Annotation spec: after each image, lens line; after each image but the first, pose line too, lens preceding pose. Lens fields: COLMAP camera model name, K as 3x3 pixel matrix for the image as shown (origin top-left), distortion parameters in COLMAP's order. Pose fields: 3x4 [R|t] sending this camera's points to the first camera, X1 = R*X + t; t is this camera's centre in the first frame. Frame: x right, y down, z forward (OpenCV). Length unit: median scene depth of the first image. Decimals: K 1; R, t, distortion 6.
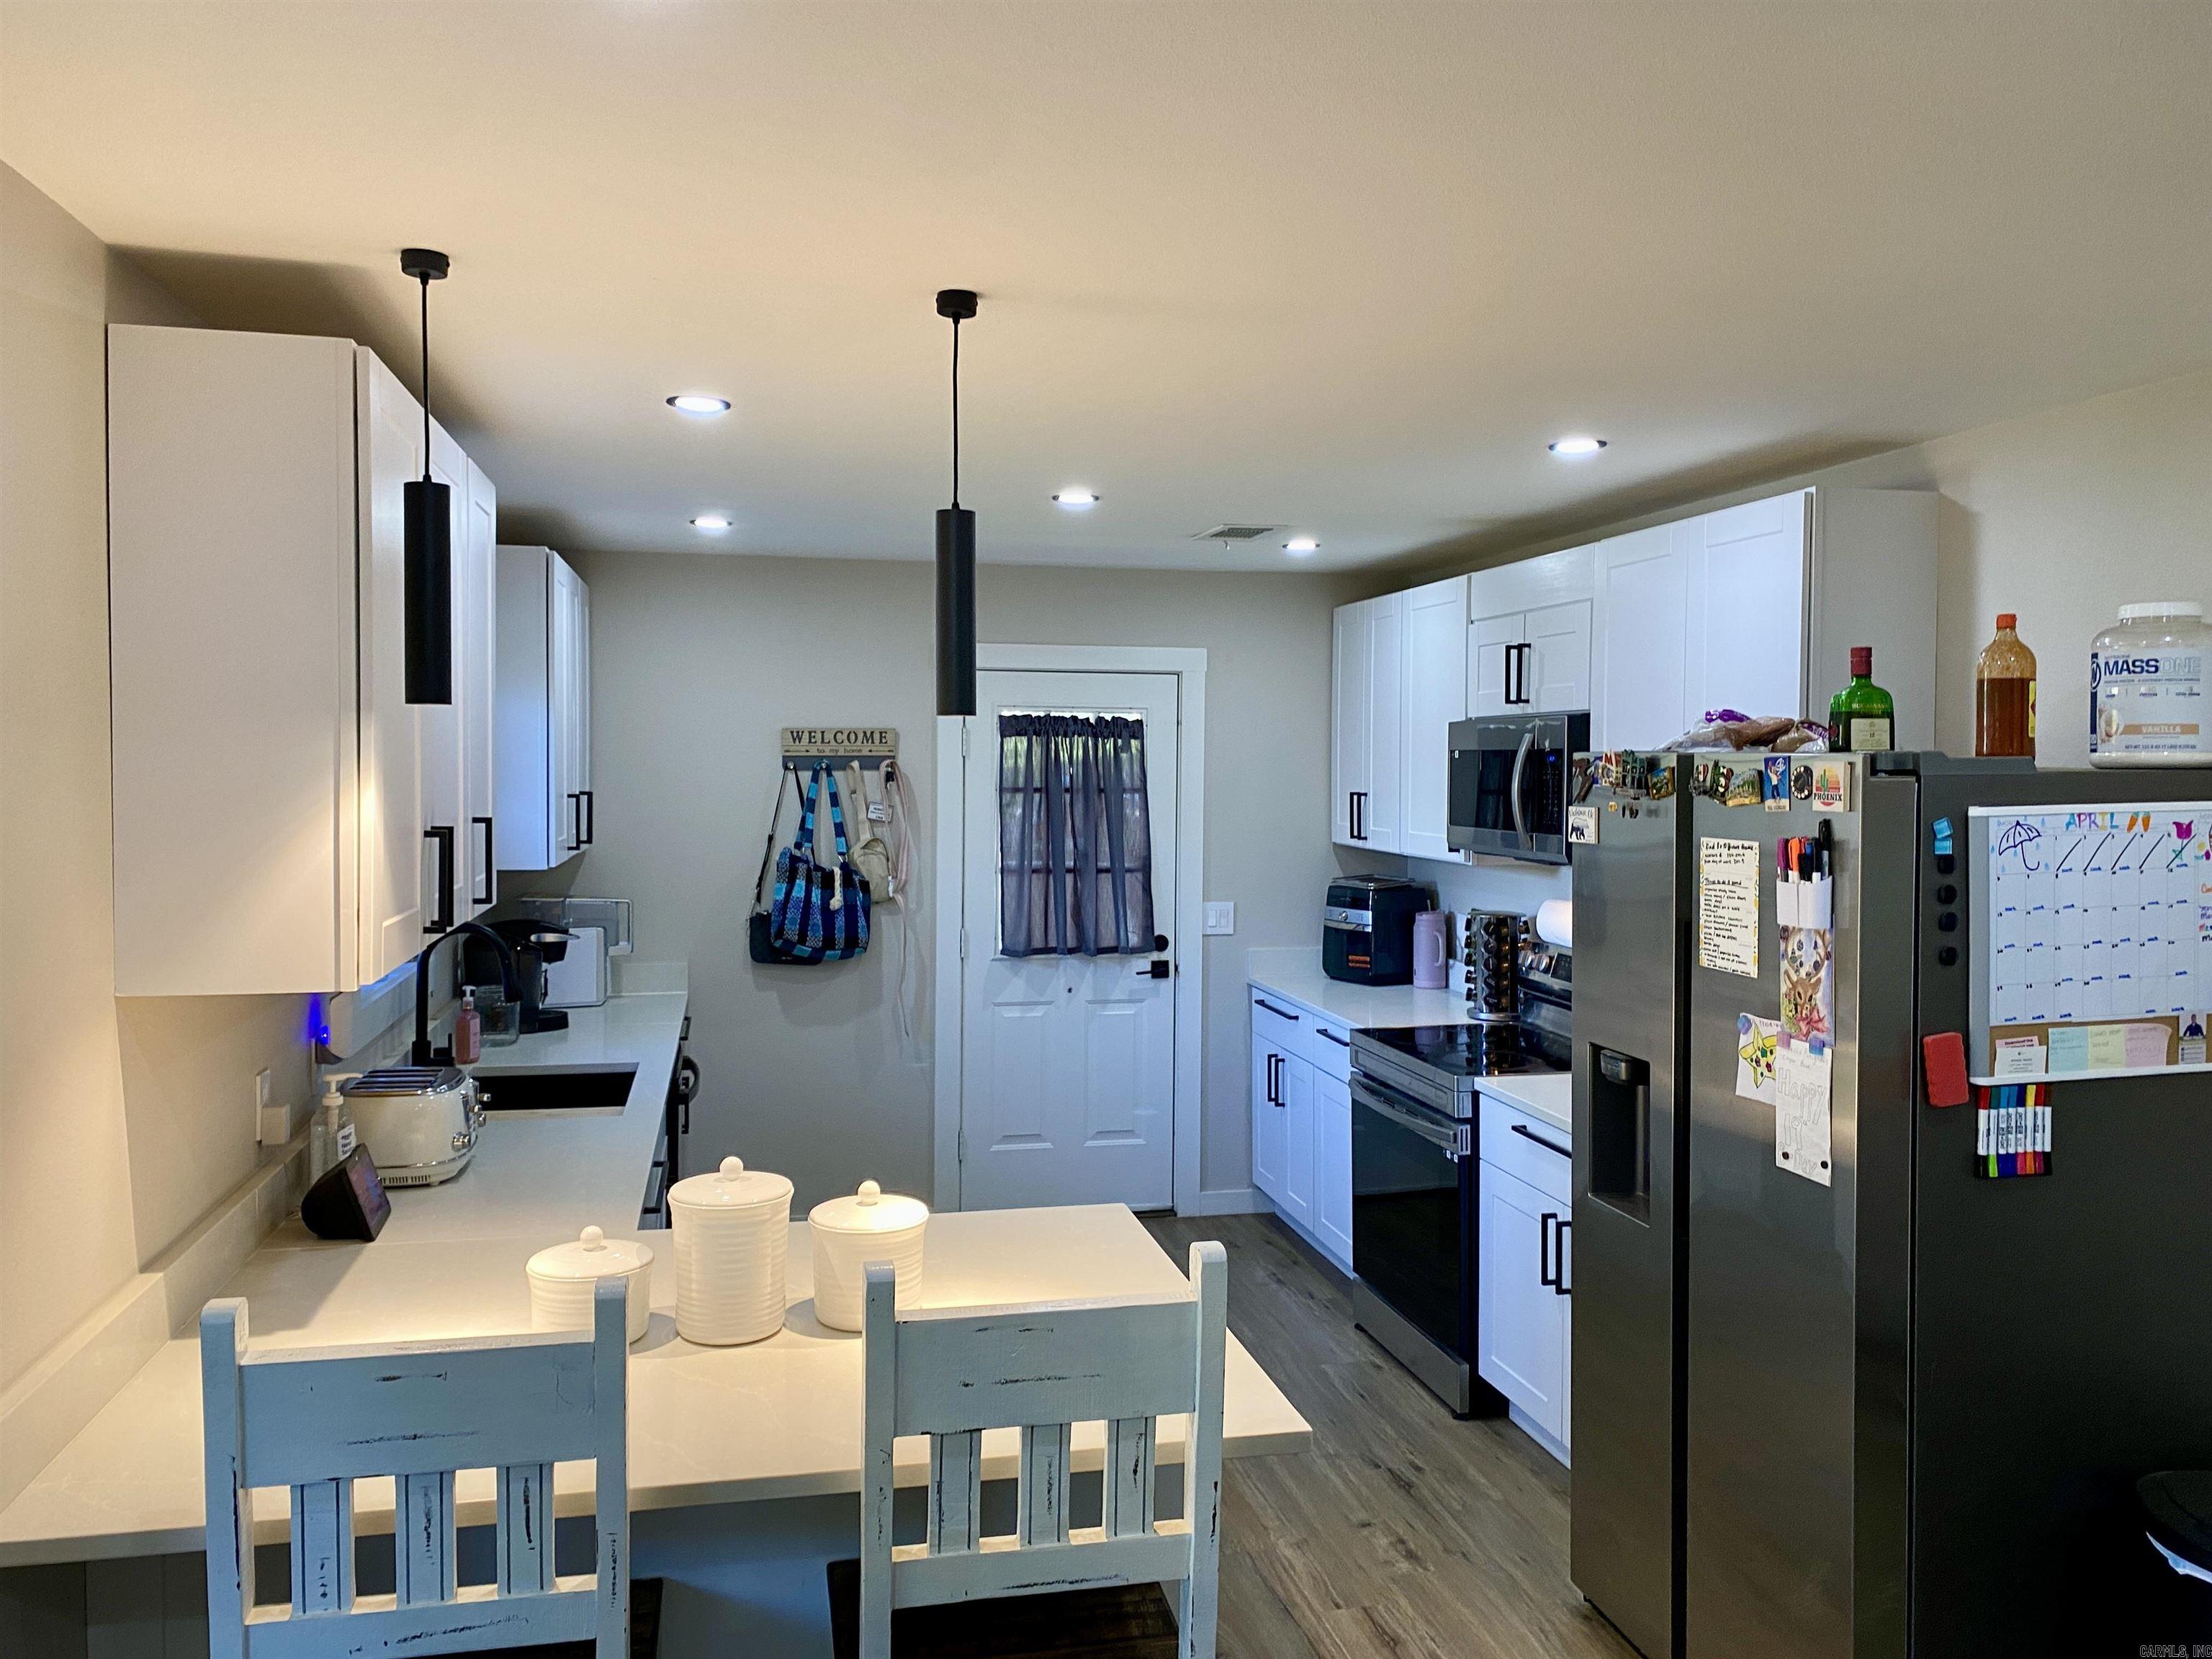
lens RADIAL K [[1657.7, 0, 1128.2], [0, 1657.7, 823.5], [0, 0, 1]] dist [0.040567, -0.083078]
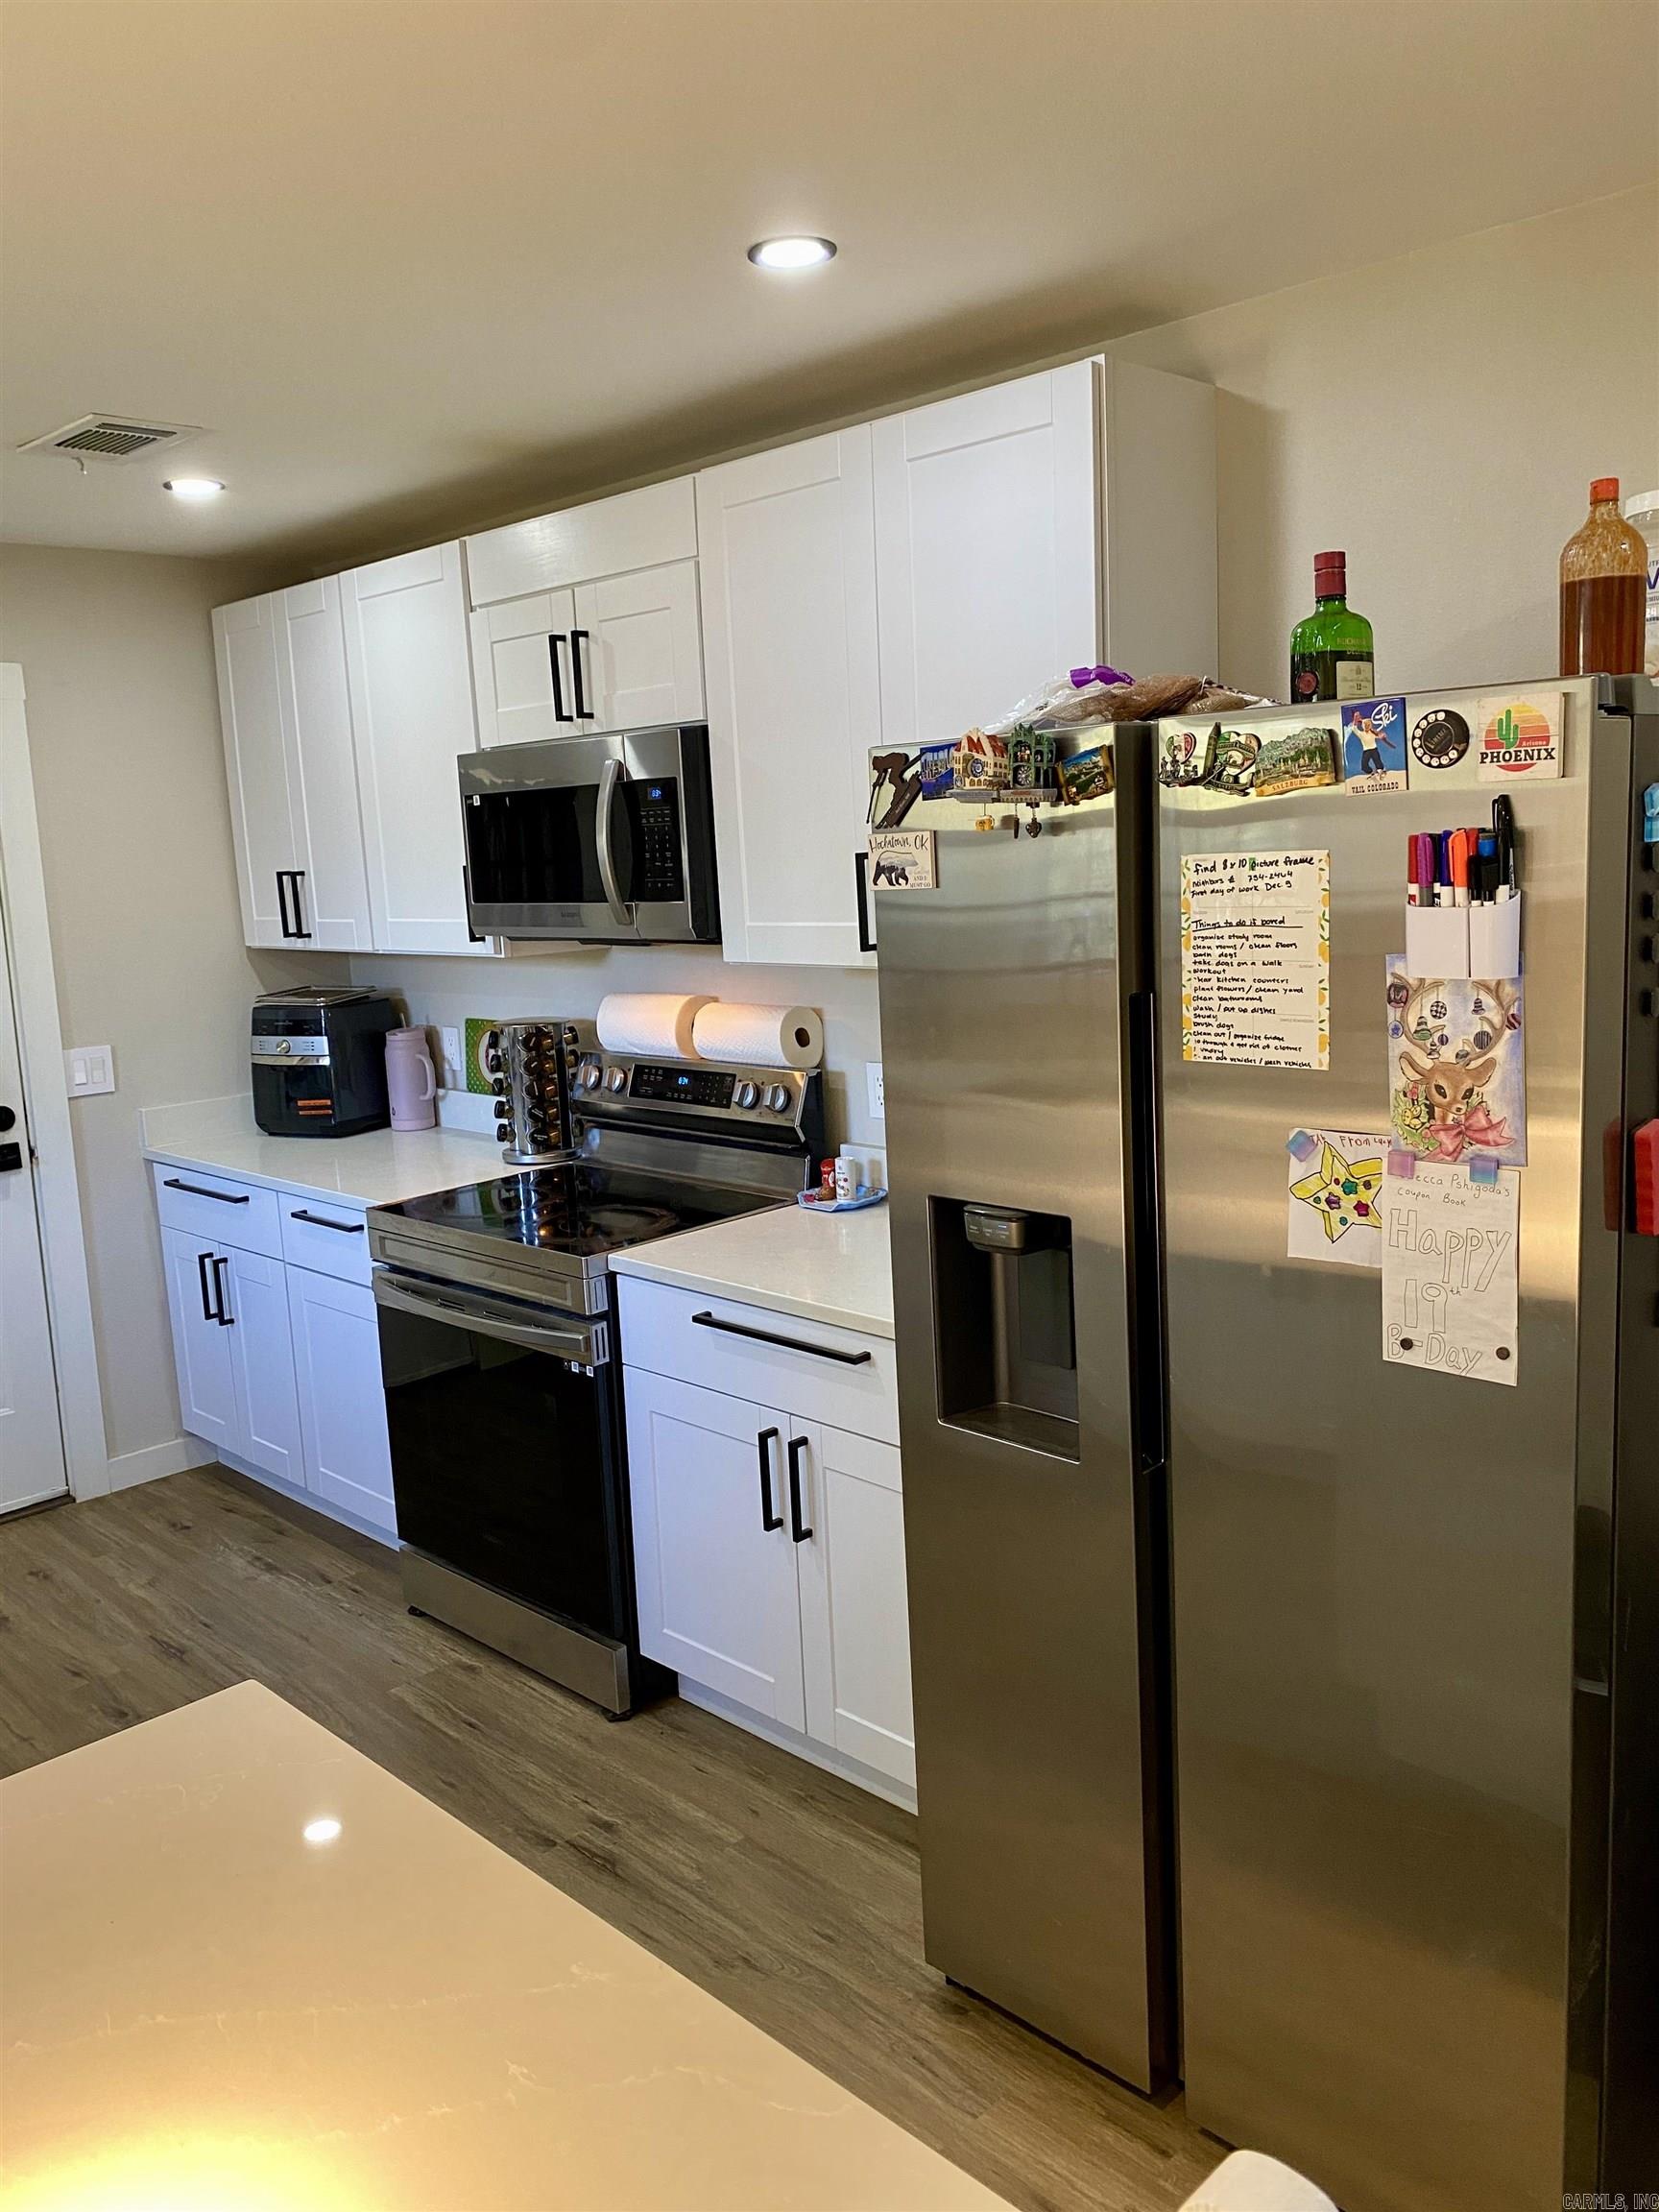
lens RADIAL K [[1665.3, 0, 826.4], [0, 1665.3, 1087.9], [0, 0, 1]] dist [0.016757, -0.001462]
pose [[0.845870, -0.125831, 0.518335, -0.066040], [0.074833, 0.990160, 0.118253, 0.007178], [-0.528114, -0.061238, 0.846962, 0.357231]]
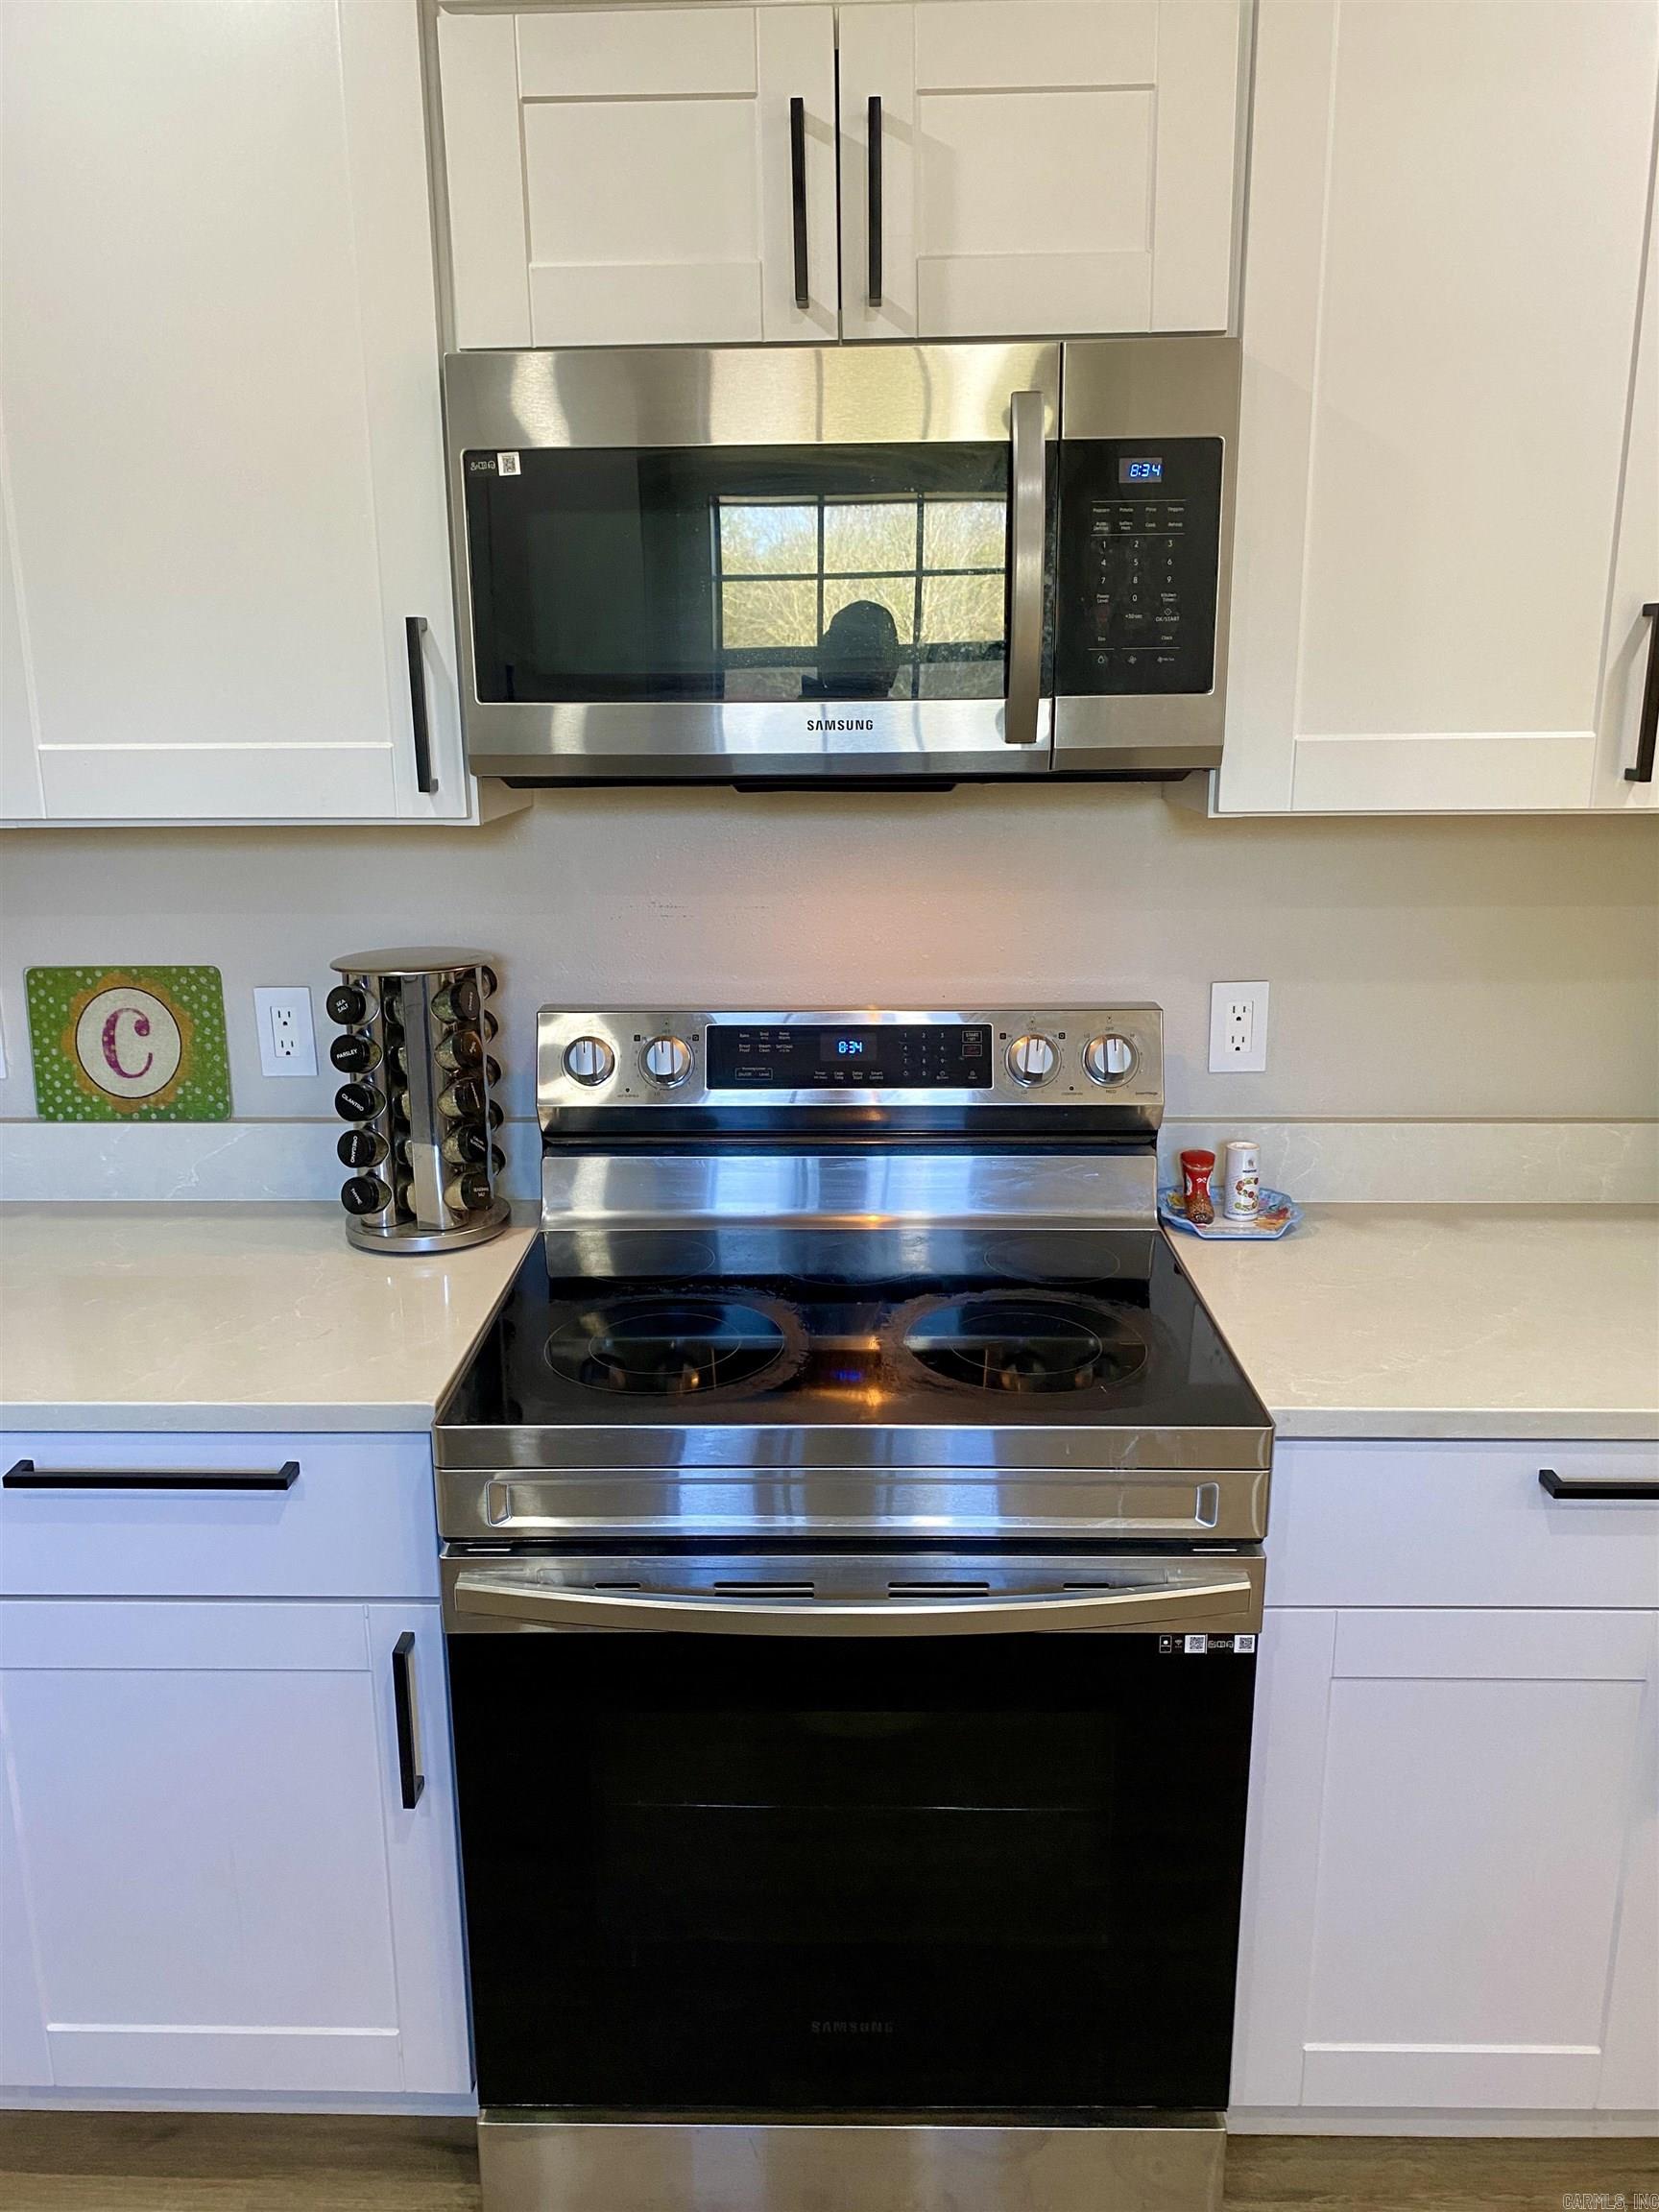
lens RADIAL K [[2072.1, 0, 829.5], [0, 2072.1, 1106.0], [0, 0, 1]] dist [0.002791, 0.003200]
pose [[0.263474, -0.245247, 0.932971, -0.202368], [0.052345, 0.969353, 0.240029, -0.017891], [-0.963245, -0.014405, 0.268237, 0.957693]]
